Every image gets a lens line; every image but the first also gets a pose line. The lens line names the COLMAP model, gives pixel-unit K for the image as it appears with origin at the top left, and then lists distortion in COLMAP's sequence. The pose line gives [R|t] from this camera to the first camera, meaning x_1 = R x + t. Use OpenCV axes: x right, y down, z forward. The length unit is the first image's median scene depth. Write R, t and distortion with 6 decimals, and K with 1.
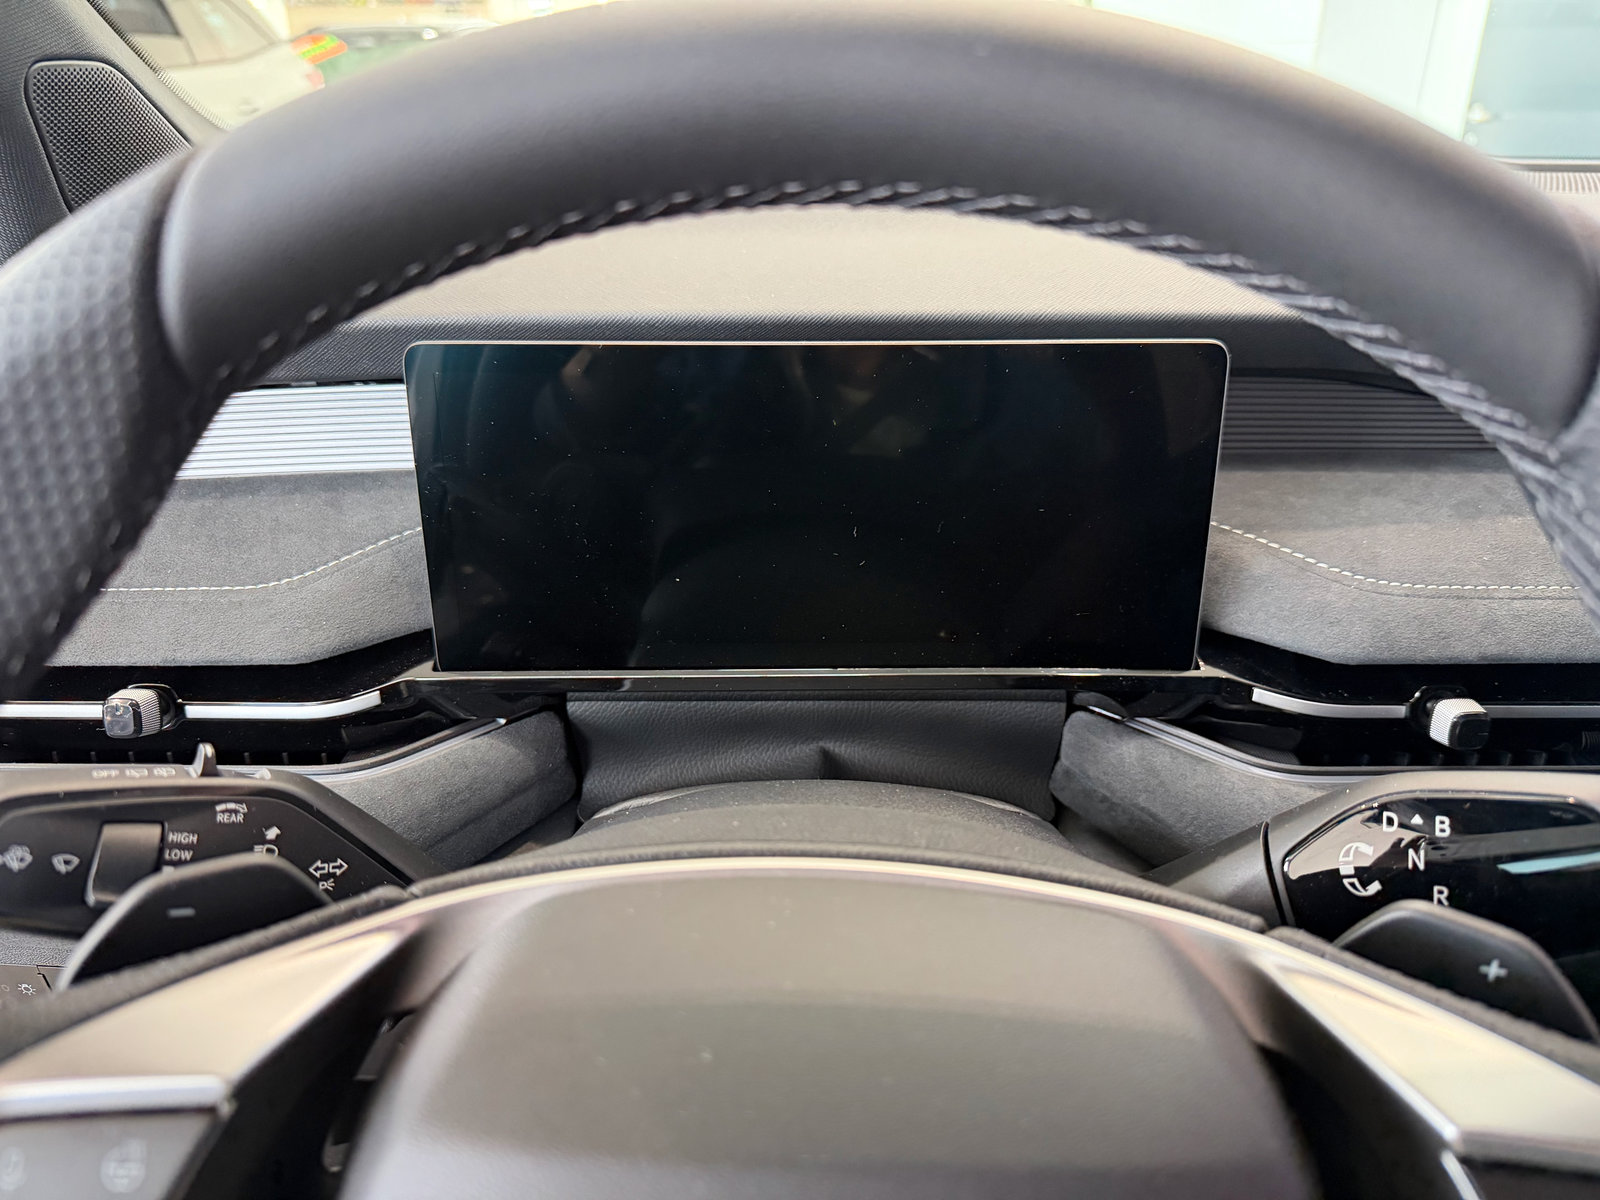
lens RADIAL K [[1143.7, 0, 800.0], [0, 1143.7, 600.0], [0, 0, 1]] dist [0.009217, -0.026918]
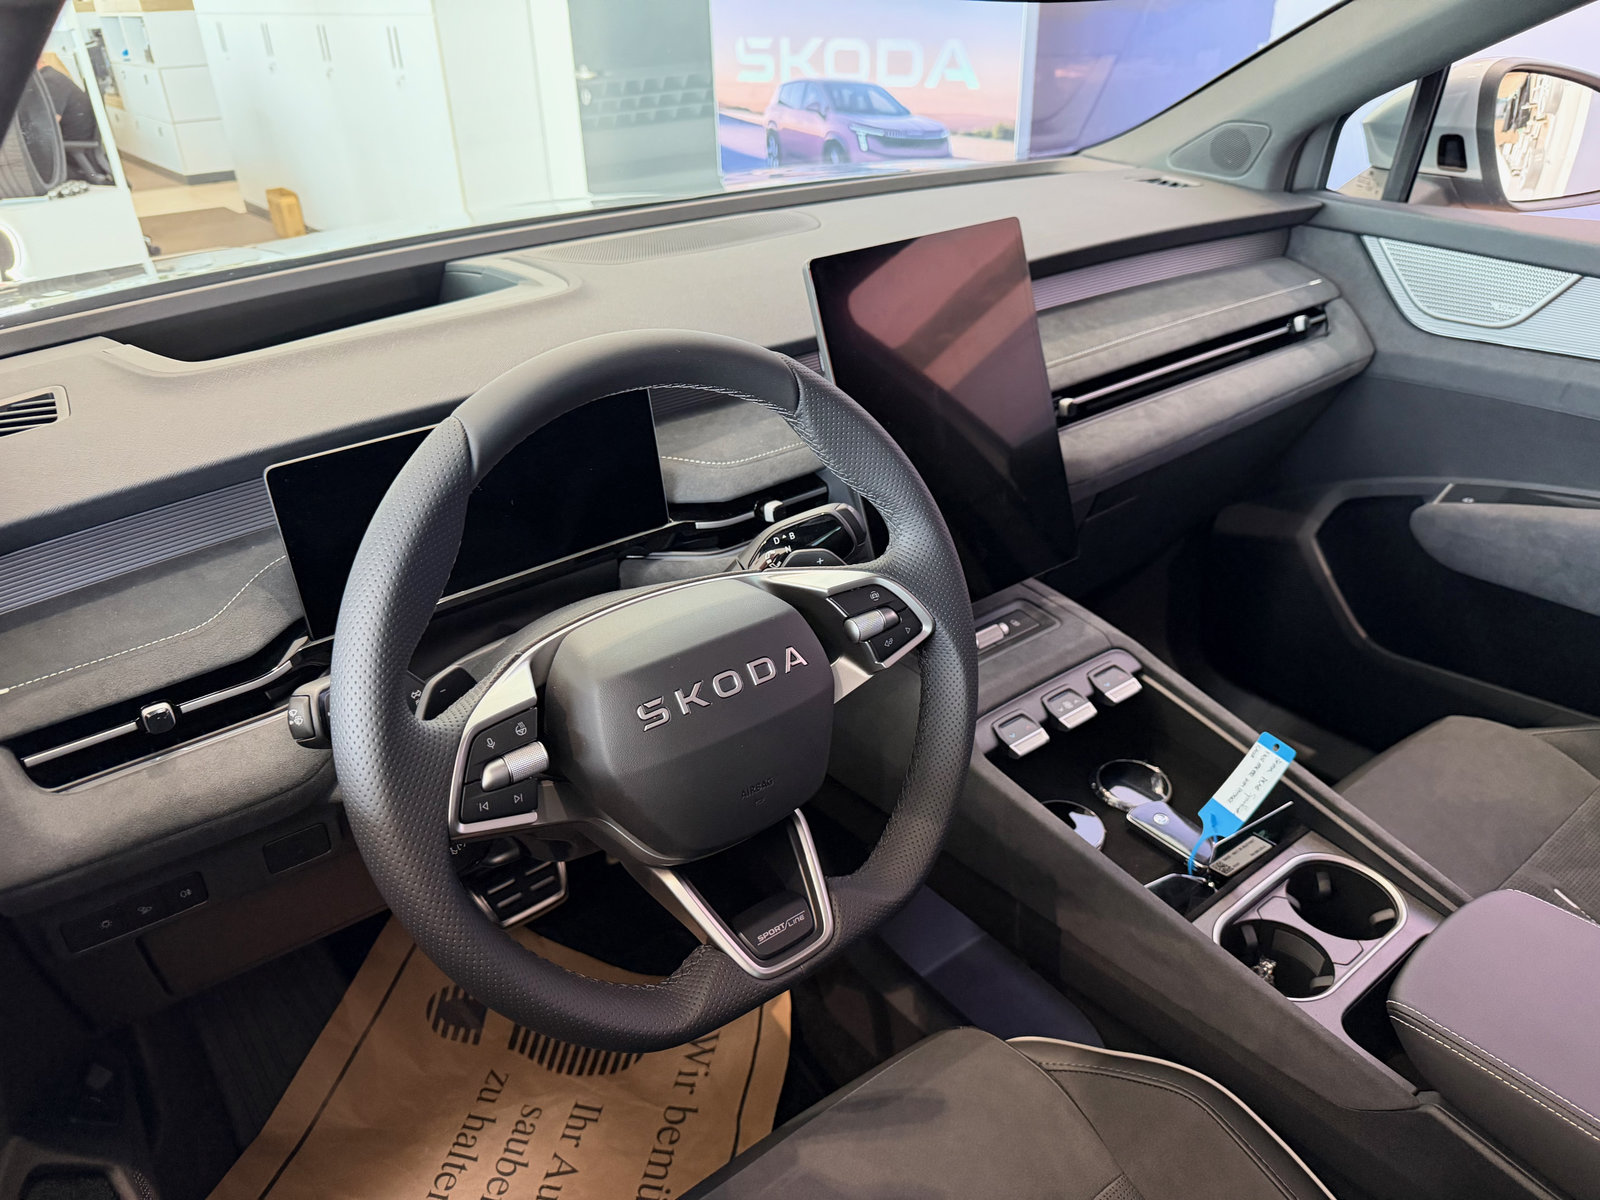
lens RADIAL K [[1143.7, 0, 800.0], [0, 1143.7, 600.0], [0, 0, 1]] dist [0.009217, -0.026918]
pose [[0.774368, -0.314265, 0.549174, -0.708894], [0.290368, 0.947647, 0.132856, -0.017468], [-0.562175, 0.056583, 0.825080, -0.930806]]
